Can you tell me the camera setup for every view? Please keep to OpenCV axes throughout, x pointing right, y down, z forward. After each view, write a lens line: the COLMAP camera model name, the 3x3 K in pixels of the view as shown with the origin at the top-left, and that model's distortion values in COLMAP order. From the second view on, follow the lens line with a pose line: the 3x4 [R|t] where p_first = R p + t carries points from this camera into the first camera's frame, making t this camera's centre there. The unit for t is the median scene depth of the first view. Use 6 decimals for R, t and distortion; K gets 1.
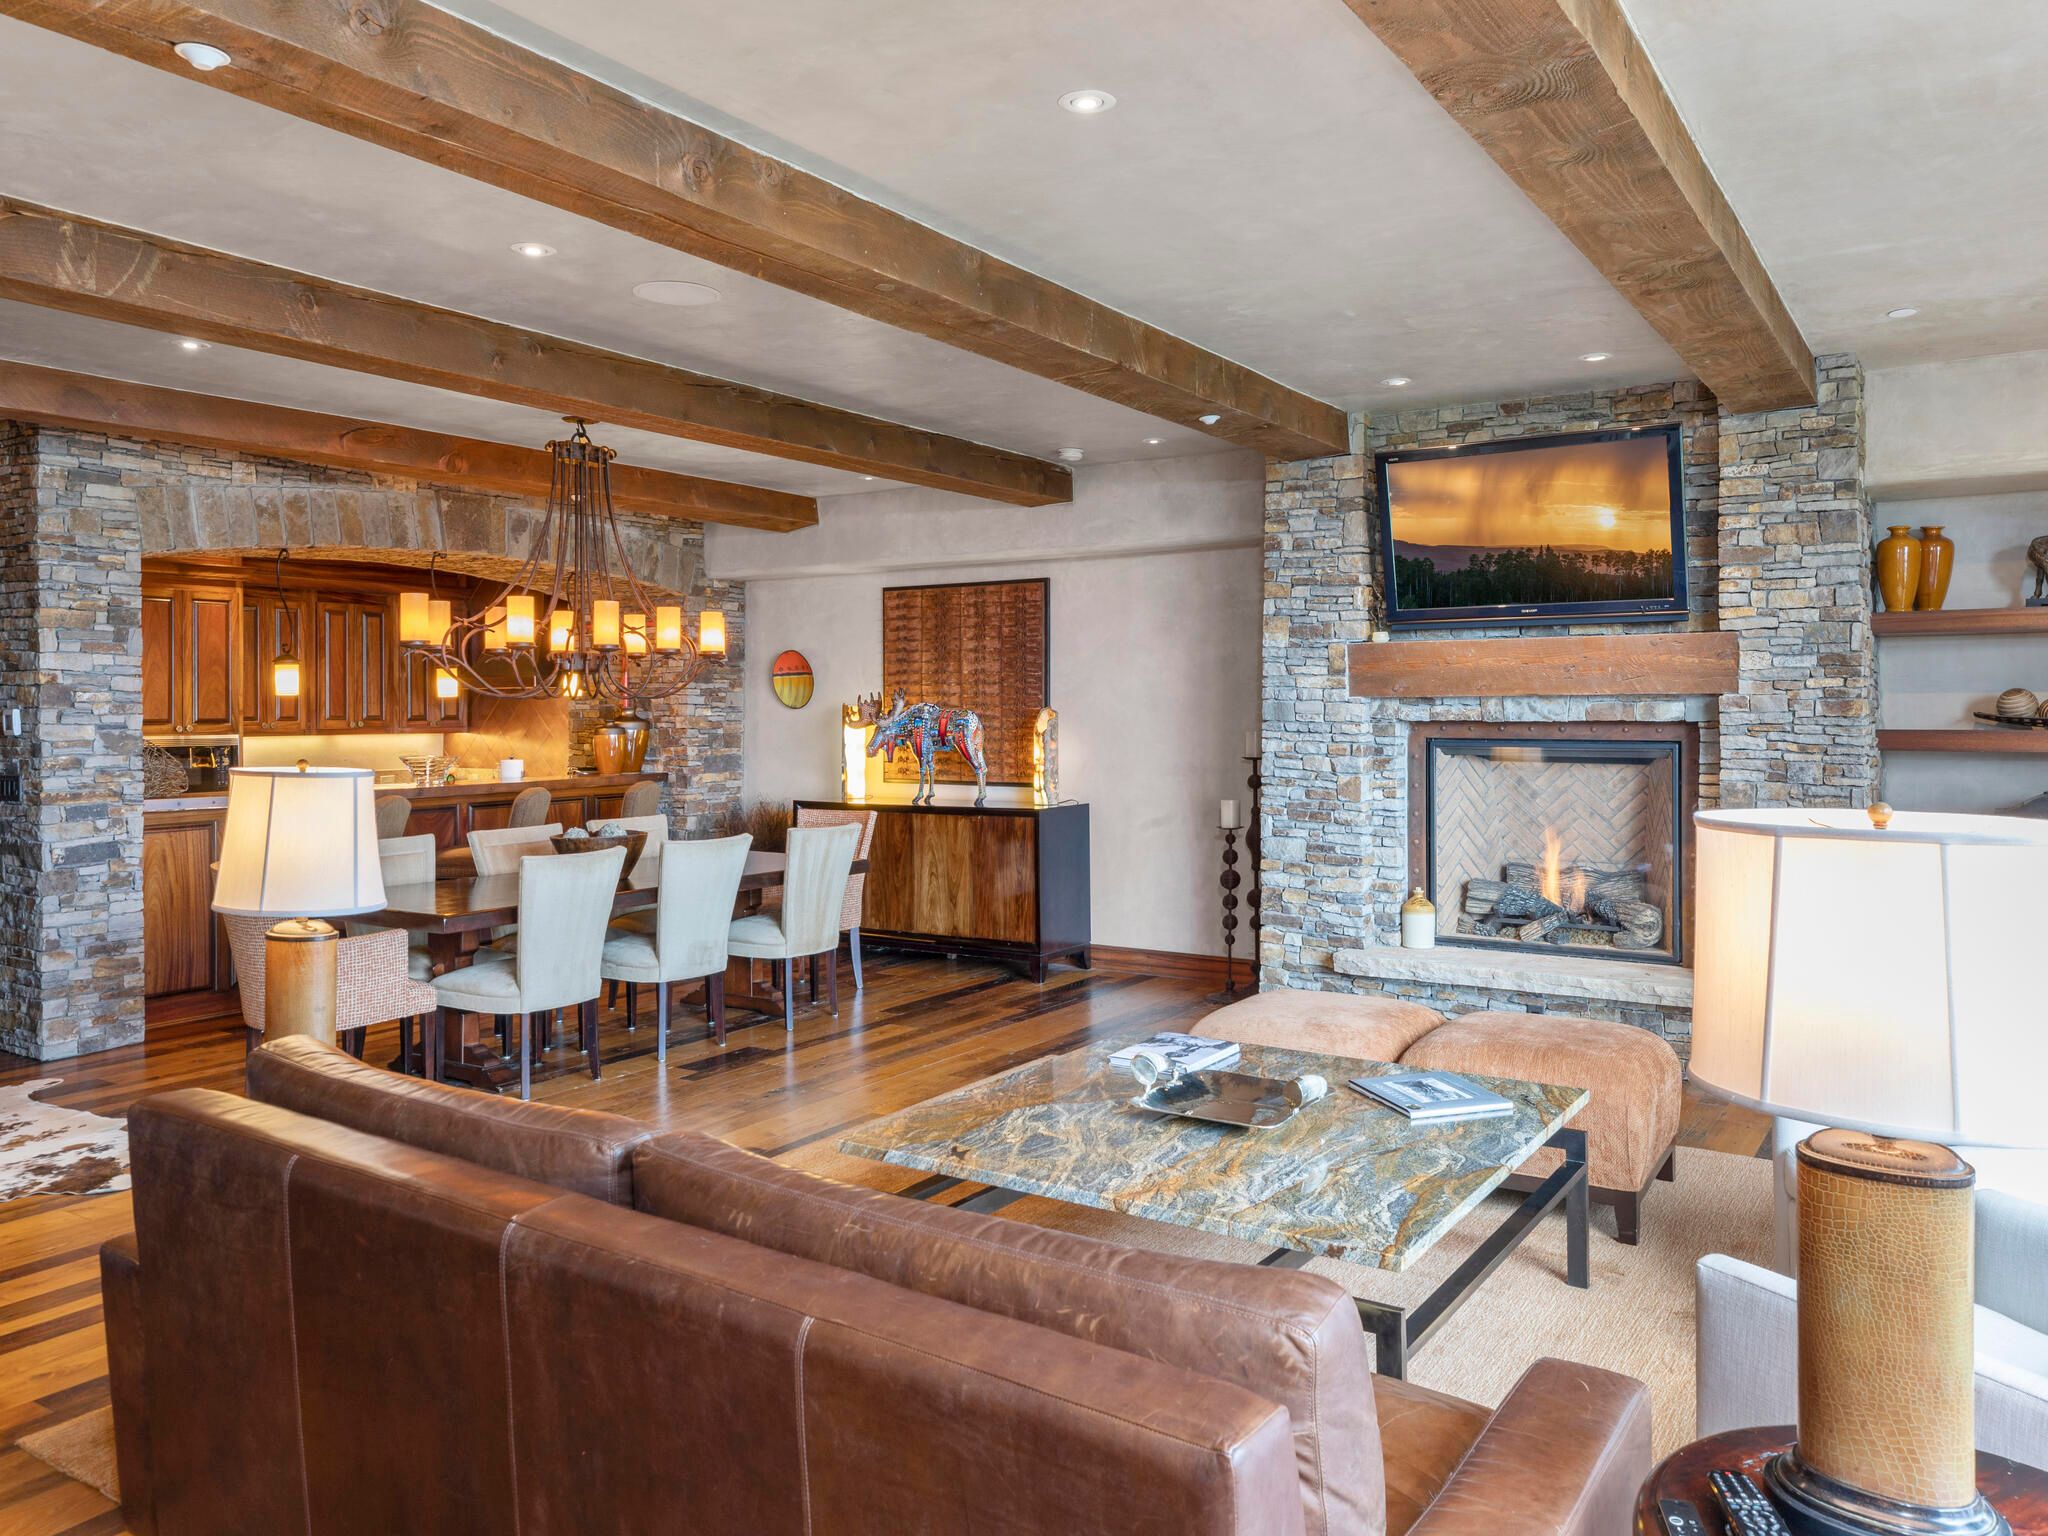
lens RADIAL K [[1473.0, 0, 1063.8], [0, 1473.0, 701.0], [0, 0, 1]] dist [0.009720, 0.007883]
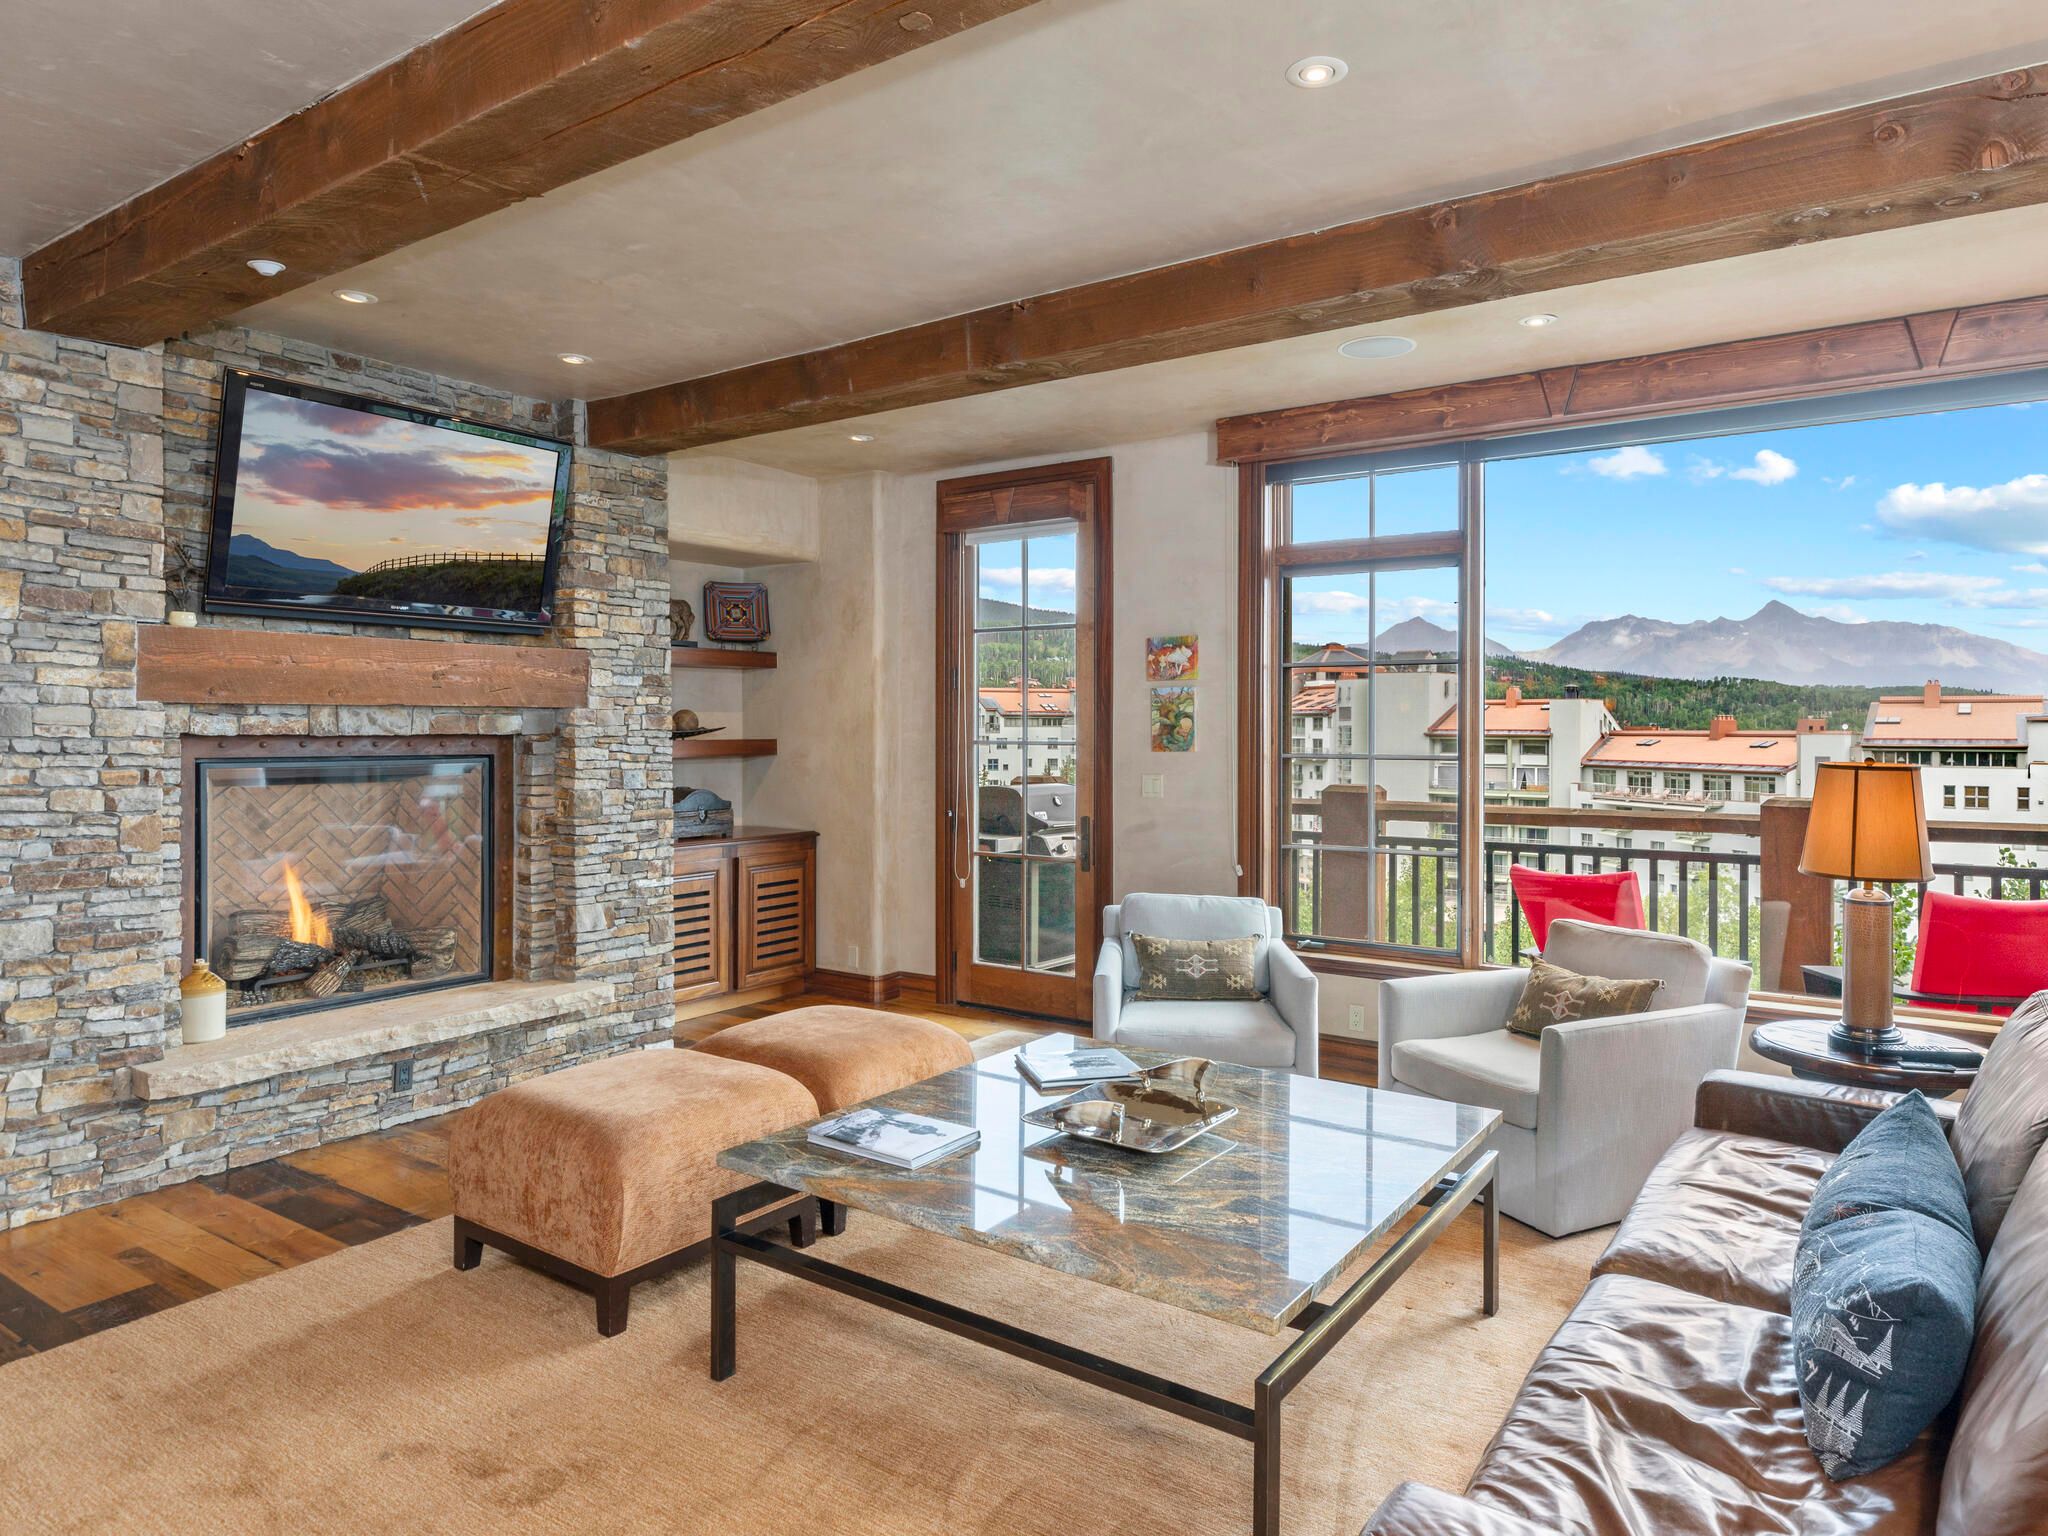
lens RADIAL K [[1255.0, 0, 1053.6], [0, 1255.0, 733.0], [0, 0, 1]] dist [0.010238, 0.000380]
pose [[0.029316, 0.000198, 0.999570, -0.382002], [-0.006832, 0.999977, 0.000002, 0.009142], [-0.999547, -0.006829, 0.029317, 0.548946]]
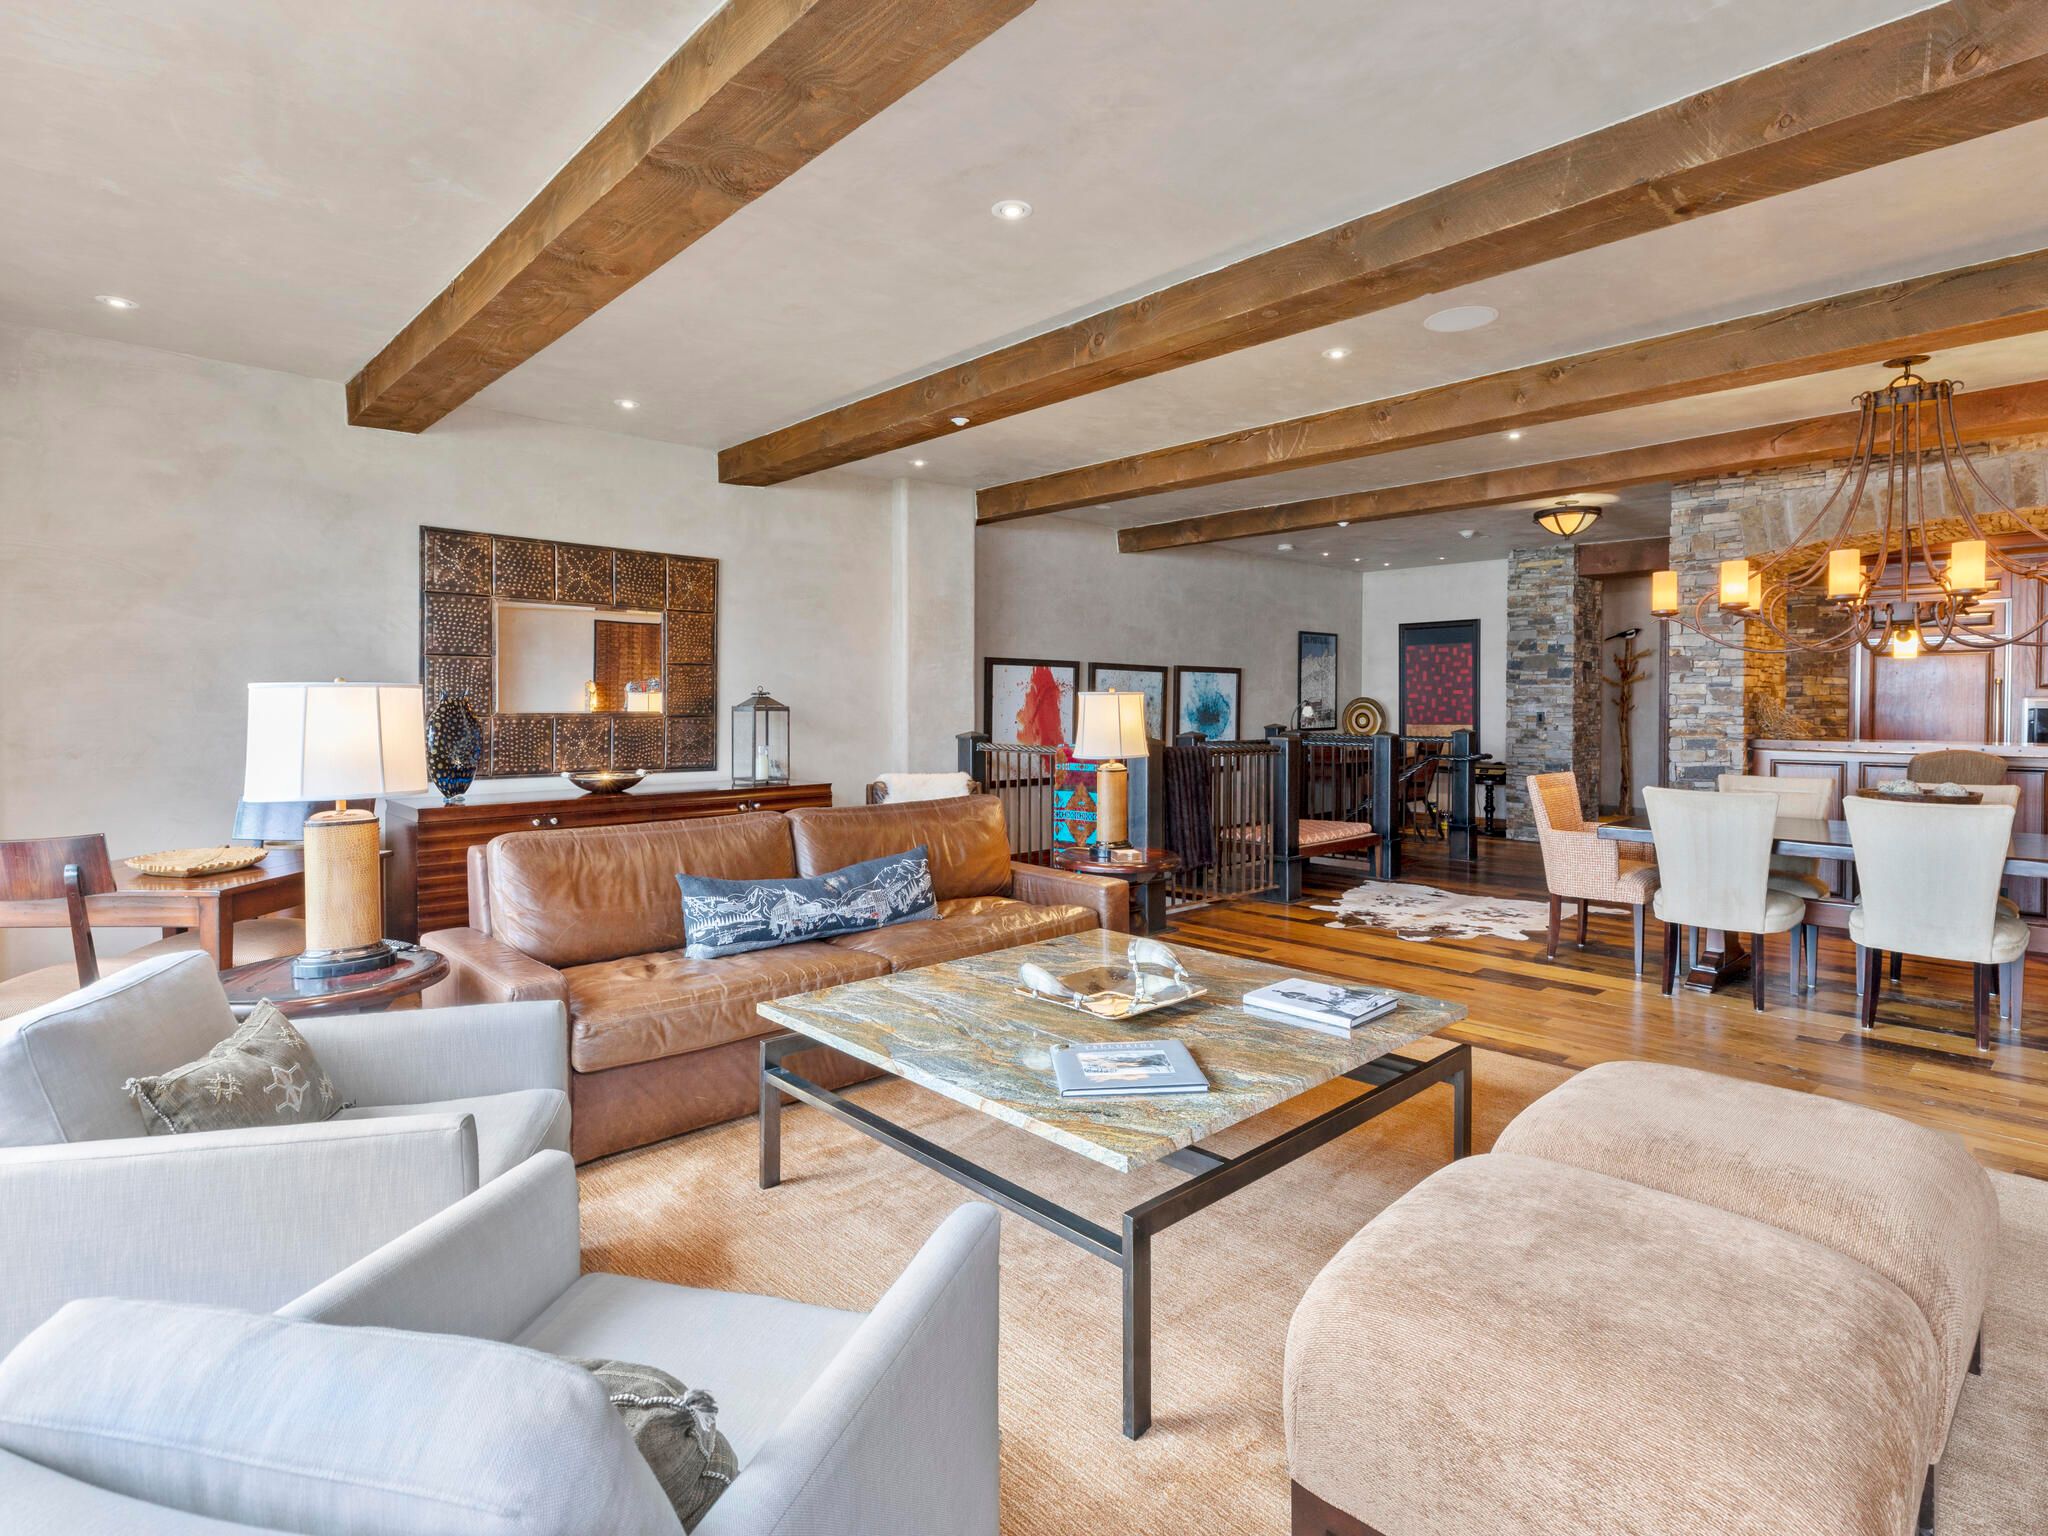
lens RADIAL K [[1037.7, 0, 1052.3], [0, 1037.7, 721.2], [0, 0, 1]] dist [0.010252, -0.001520]
pose [[-0.228750, 0.022540, -0.973224, 0.467030], [0.005345, 0.999746, 0.021898, 0.026862], [0.973471, -0.000192, -0.228812, 0.605317]]
